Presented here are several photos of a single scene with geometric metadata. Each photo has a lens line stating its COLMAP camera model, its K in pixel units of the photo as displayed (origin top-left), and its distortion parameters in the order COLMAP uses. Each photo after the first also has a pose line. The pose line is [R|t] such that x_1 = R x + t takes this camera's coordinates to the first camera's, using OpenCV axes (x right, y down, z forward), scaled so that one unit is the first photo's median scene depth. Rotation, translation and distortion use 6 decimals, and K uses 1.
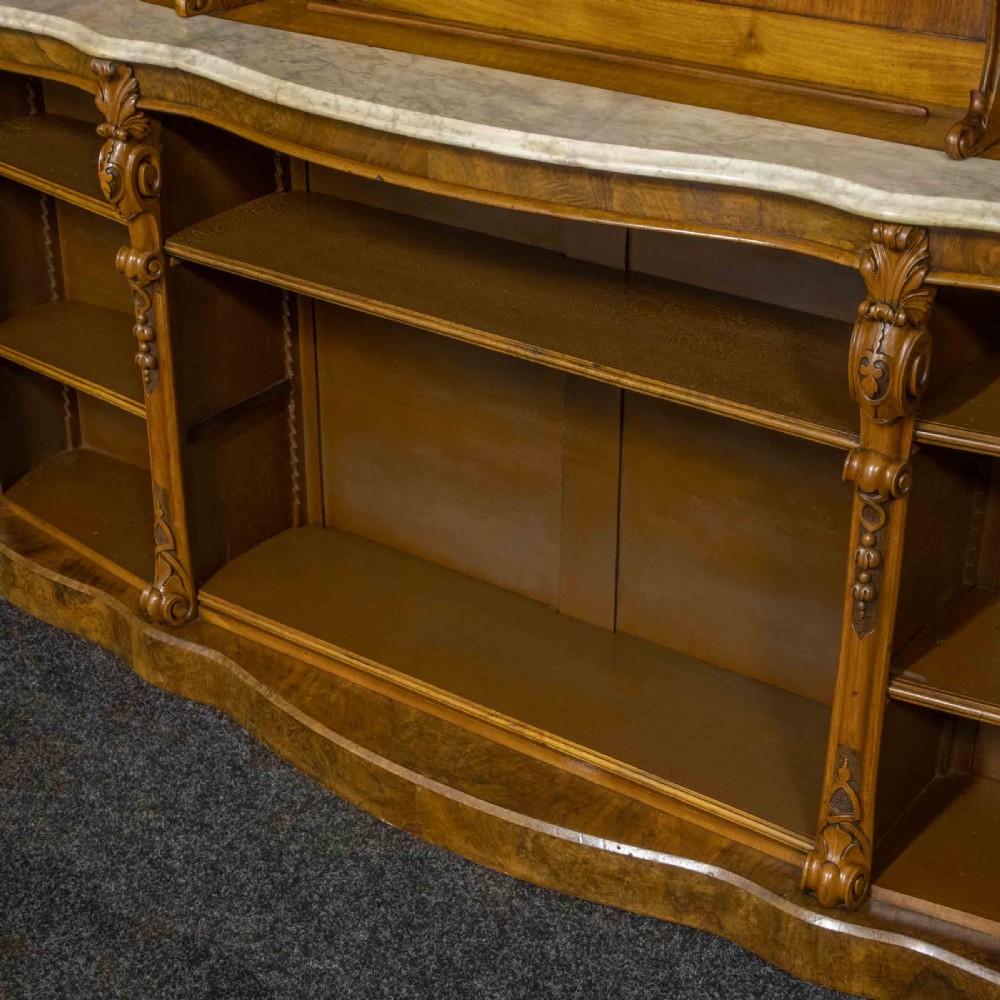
lens RADIAL K [[1839.5, 0, 502.3], [0, 1839.5, 476.9], [0, 0, 1]] dist [-0.022877, 0.095619]
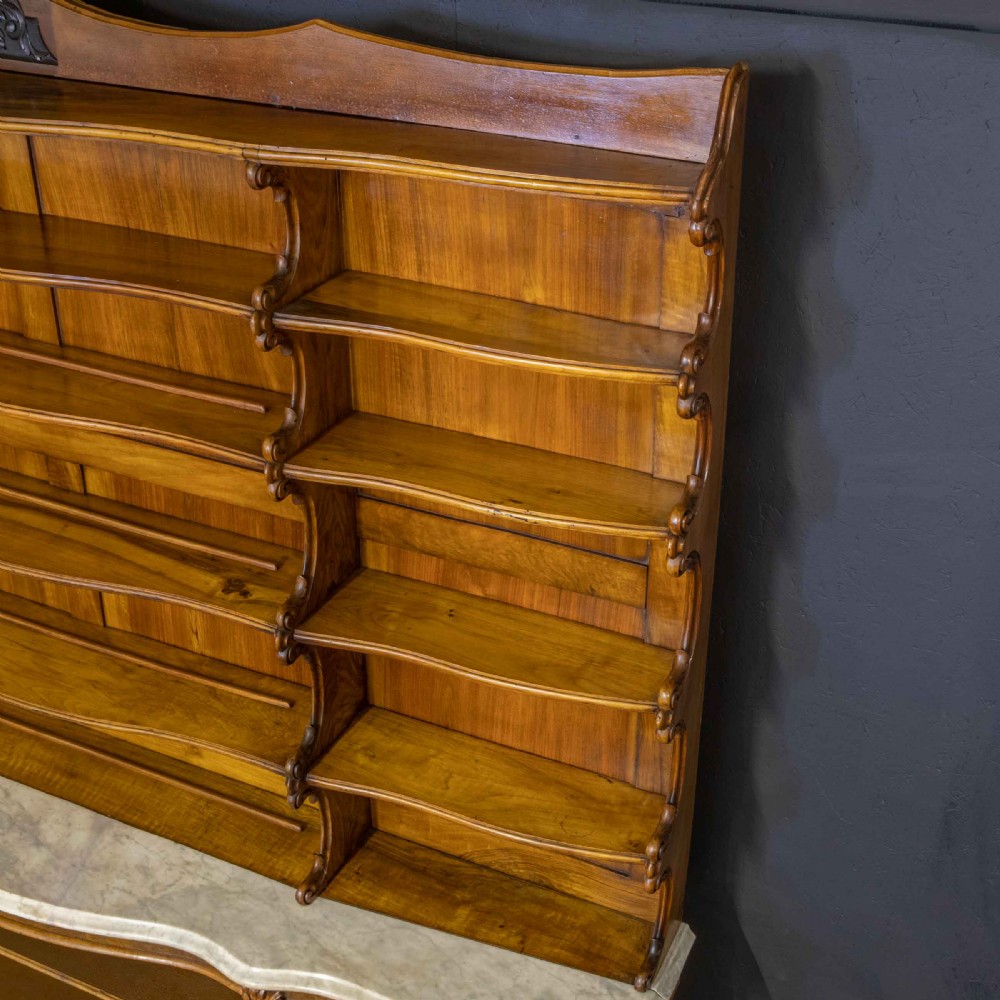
lens RADIAL K [[1443.7, 0, 499.1], [0, 1443.7, 465.9], [0, 0, 1]] dist [-0.044309, 0.116717]
pose [[0.984059, -0.086926, 0.155148, 0.220078], [0.081200, 0.995775, 0.042878, -0.501524], [-0.158220, -0.029597, 0.986960, -0.170468]]
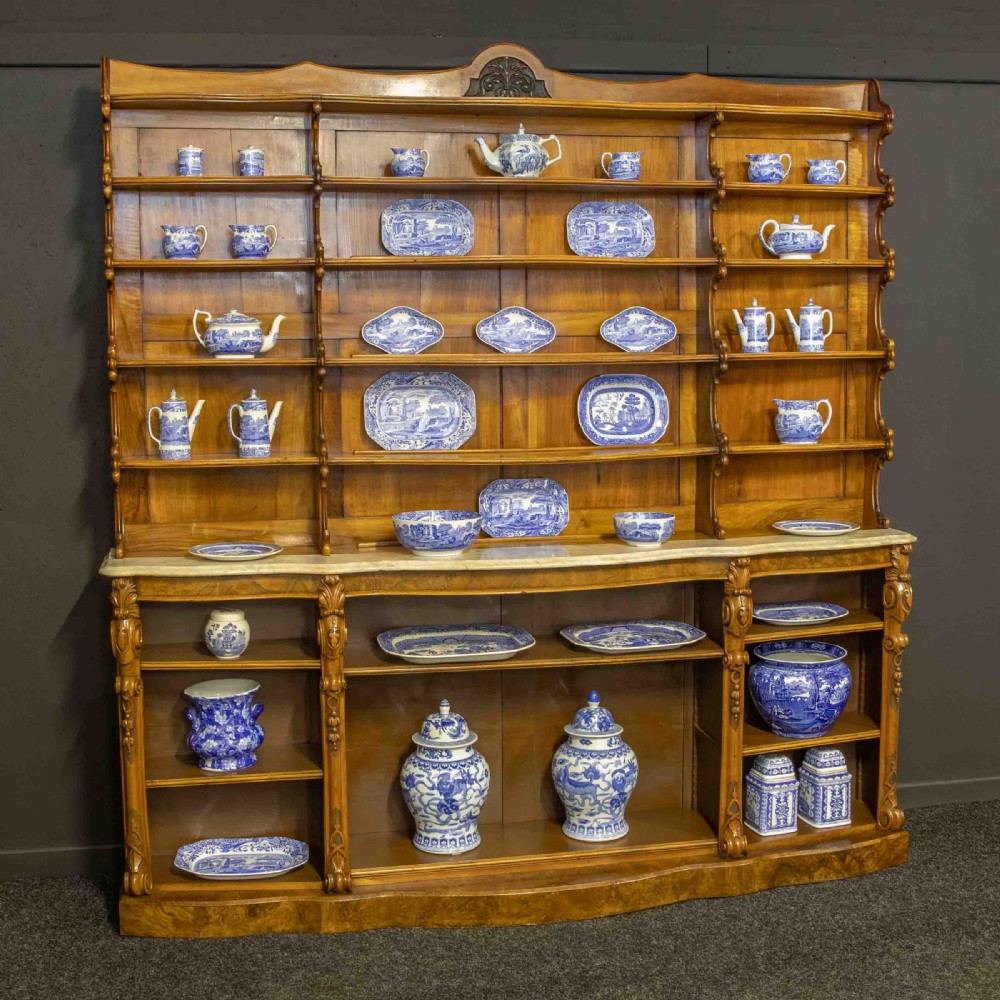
lens RADIAL K [[1411.0, 0, 476.0], [0, 1411.0, 495.8], [0, 0, 1]] dist [-0.115948, 0.059233]
pose [[0.681585, -0.090388, 0.726135, -1.315440], [0.338629, 0.918650, -0.203501, 0.058427], [-0.648670, 0.384594, 0.656746, -0.133148]]
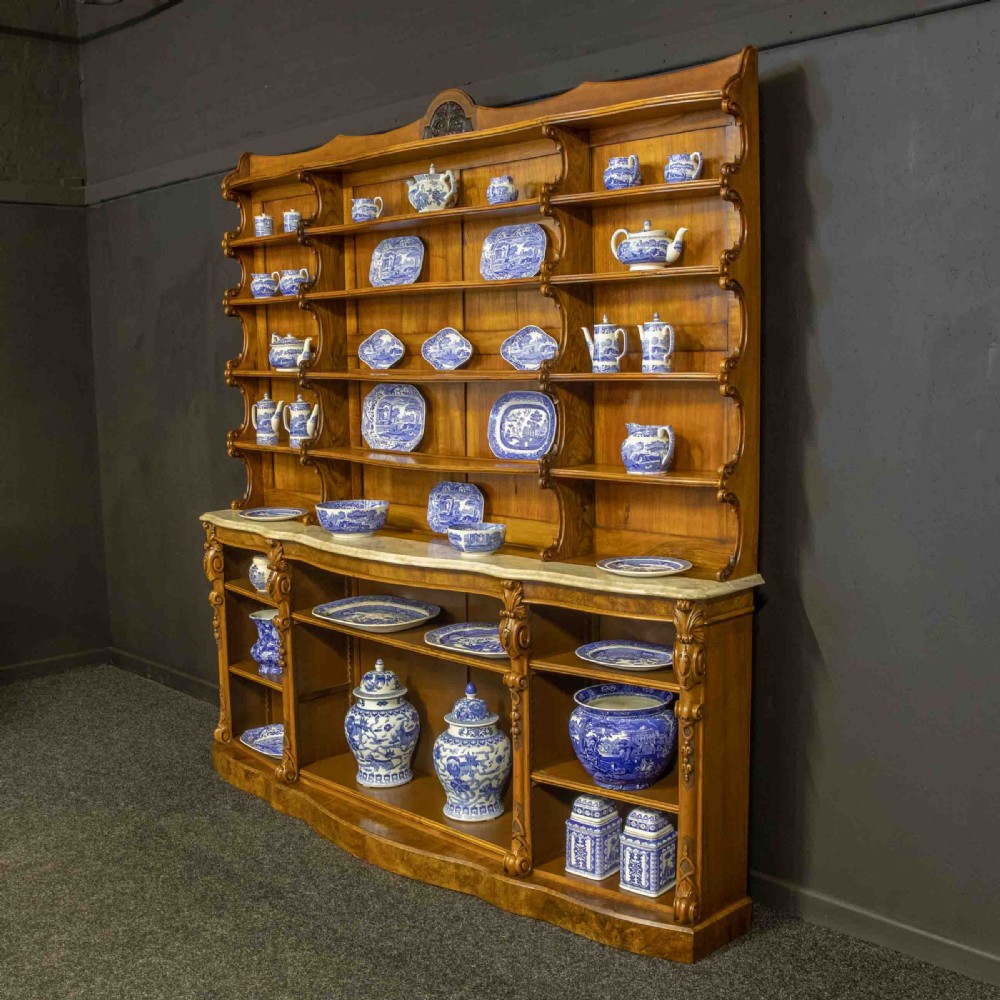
lens RADIAL K [[1265.6, 0, 442.3], [0, 1265.6, 538.6], [0, 0, 1]] dist [-0.118390, 0.071134]
pose [[0.979117, 0.008330, -0.203129, 0.416470], [-0.069705, 0.952350, -0.296936, 0.309090], [0.190976, 0.304894, 0.933042, -0.667153]]
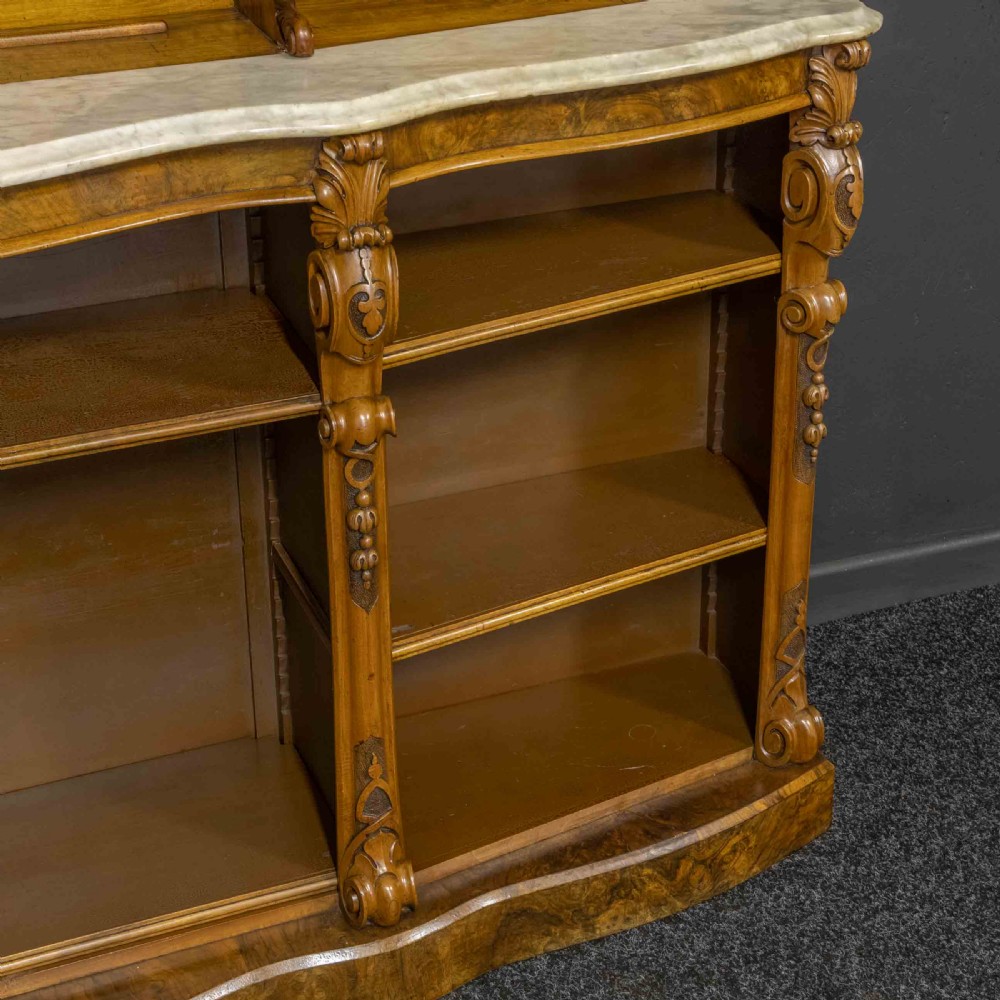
lens RADIAL K [[2142.5, 0, 544.6], [0, 2142.5, 436.6], [0, 0, 1]] dist [0.009589, 0.318972]
pose [[0.520385, -0.377981, 0.765722, -0.478636], [0.384738, 0.904312, 0.184924, -0.134994], [-0.762349, 0.198370, 0.616014, 0.277750]]
